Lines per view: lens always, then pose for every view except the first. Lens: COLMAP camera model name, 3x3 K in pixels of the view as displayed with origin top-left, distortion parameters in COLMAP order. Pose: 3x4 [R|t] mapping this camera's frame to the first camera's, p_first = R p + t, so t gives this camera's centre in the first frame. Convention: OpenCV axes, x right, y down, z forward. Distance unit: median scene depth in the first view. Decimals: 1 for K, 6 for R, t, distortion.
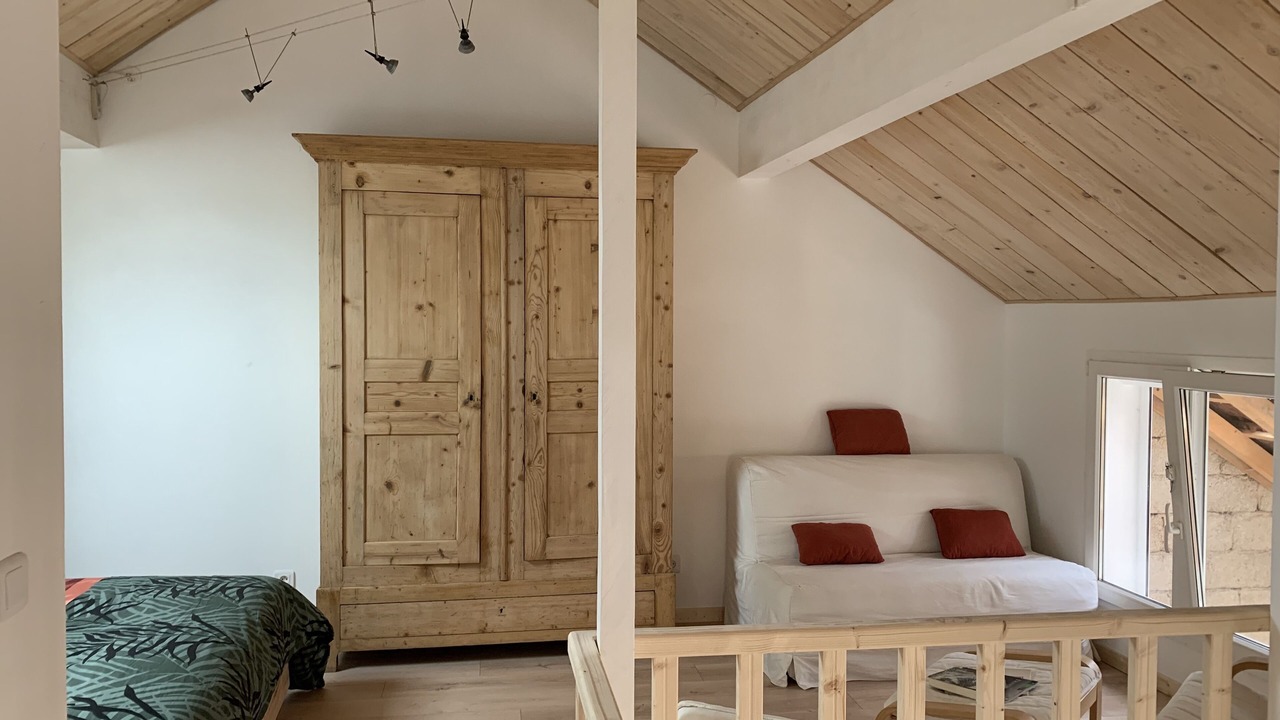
lens RADIAL K [[976.3, 0, 646.7], [0, 976.3, 355.2], [0, 0, 1]] dist [0.088544, -0.133681]
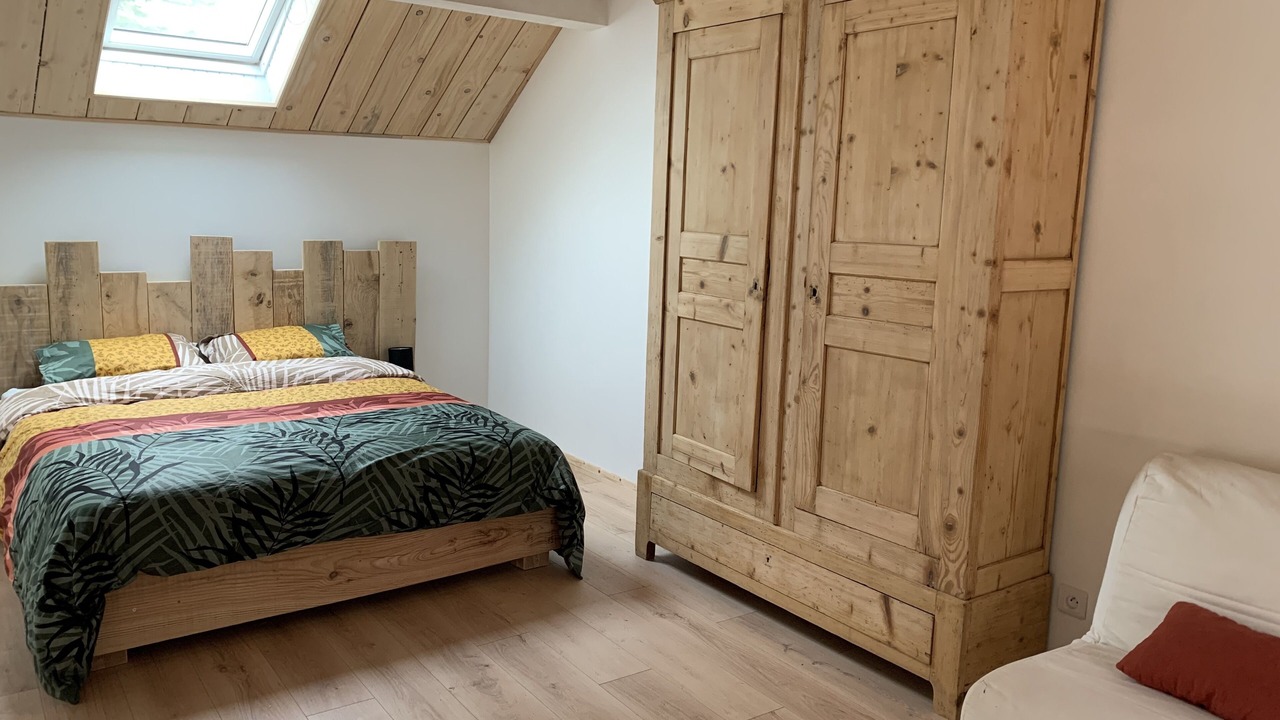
lens RADIAL K [[970.3, 0, 640.0], [0, 970.3, 360.0], [0, 0, 1]] dist [0.091086, -0.127584]
pose [[0.434649, 0.153161, -0.887480, 0.481579], [-0.058021, 0.988148, 0.142118, -0.003237], [0.898729, -0.010279, 0.438384, 0.572815]]
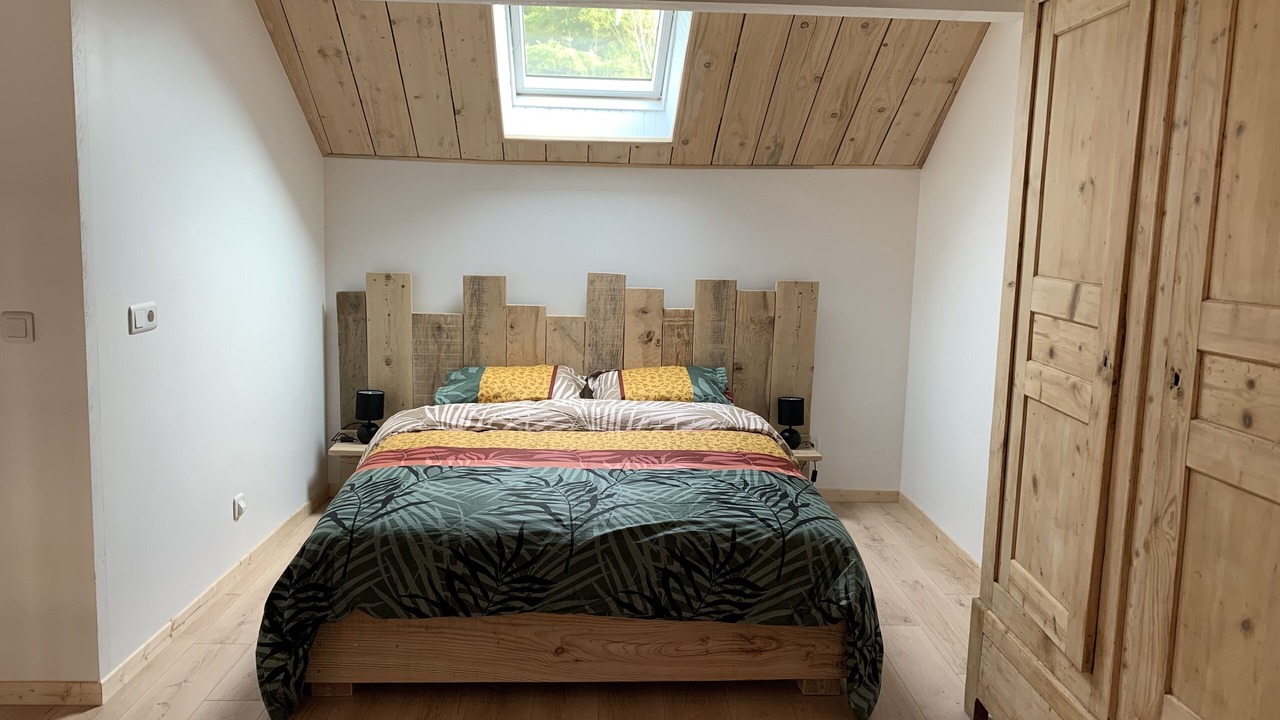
lens RADIAL K [[976.3, 0, 646.7], [0, 976.3, 355.2], [0, 0, 1]] dist [0.088544, -0.133681]
pose [[-0.135030, 0.125445, -0.982869, 0.364481], [-0.059163, 0.989163, 0.134376, -0.015267], [0.989074, 0.076294, -0.126144, 0.825058]]
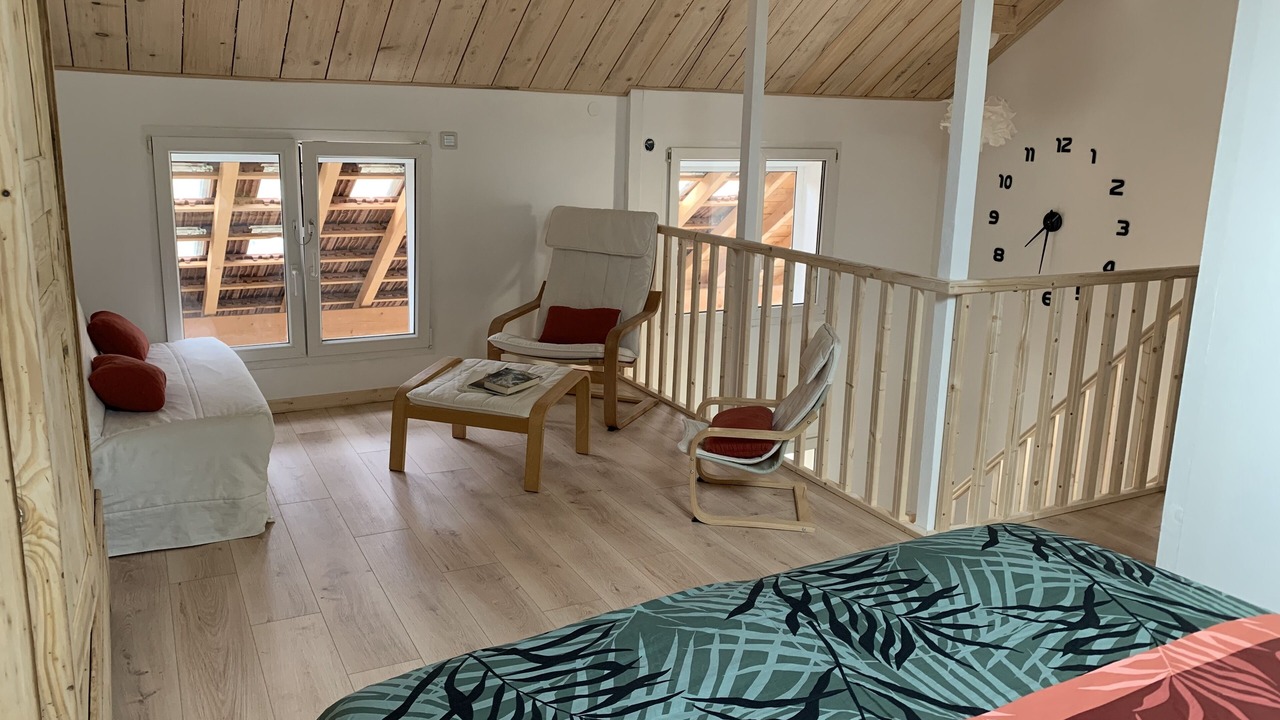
lens RADIAL K [[976.3, 0, 646.7], [0, 976.3, 355.2], [0, 0, 1]] dist [0.088544, -0.133681]
pose [[-0.311921, -0.224629, 0.923172, -0.683577], [0.010098, 0.970811, 0.239633, -0.015208], [-0.950054, 0.084069, -0.300548, 0.883239]]
